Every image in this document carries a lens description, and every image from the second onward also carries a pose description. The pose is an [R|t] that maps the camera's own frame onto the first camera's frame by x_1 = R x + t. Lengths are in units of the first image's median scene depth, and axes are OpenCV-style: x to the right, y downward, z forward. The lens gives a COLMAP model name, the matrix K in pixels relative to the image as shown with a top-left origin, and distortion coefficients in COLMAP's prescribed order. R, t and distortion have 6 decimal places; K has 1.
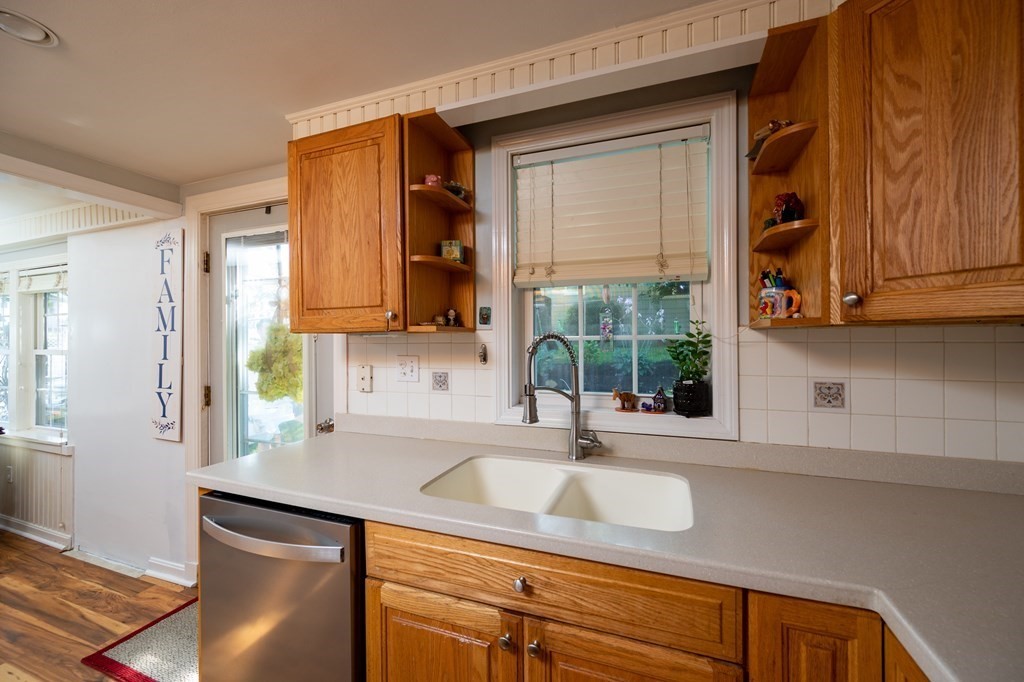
lens RADIAL K [[409.9, 0, 514.8], [0, 409.9, 339.3], [0, 0, 1]] dist [-0.003634, -0.000118]
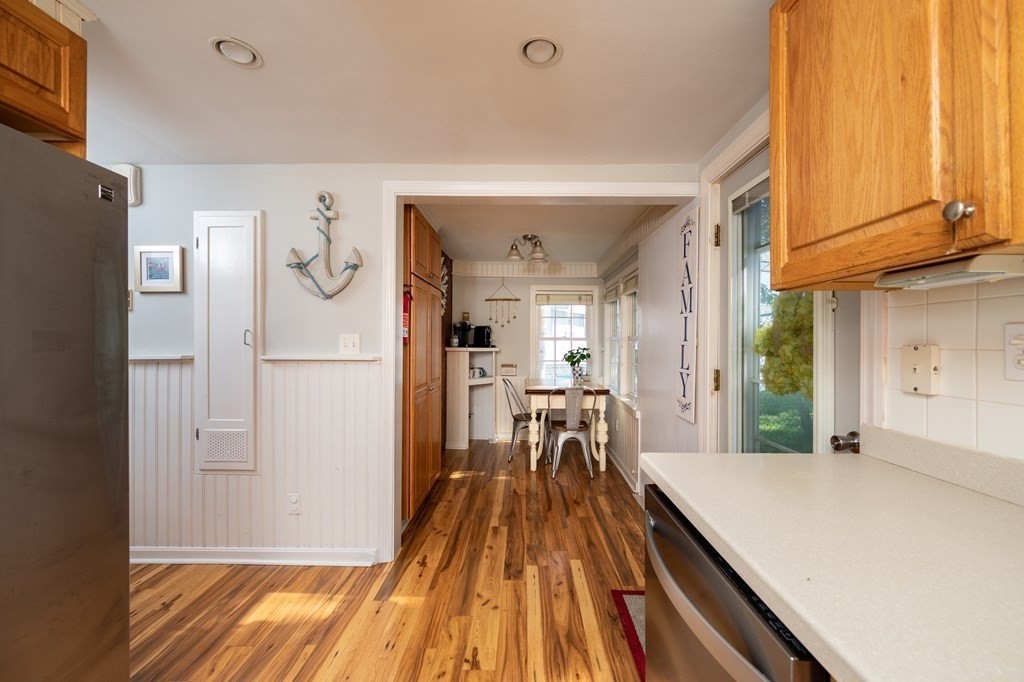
lens RADIAL K [[409.9, 0, 516.1], [0, 409.9, 339.9], [0, 0, 1]] dist [-0.003634, -0.000118]
pose [[0.339949, 0.006242, -0.940423, -0.038353], [-0.004438, 0.999977, 0.005033, 0.046442], [0.940433, 0.002463, 0.339969, 0.267445]]
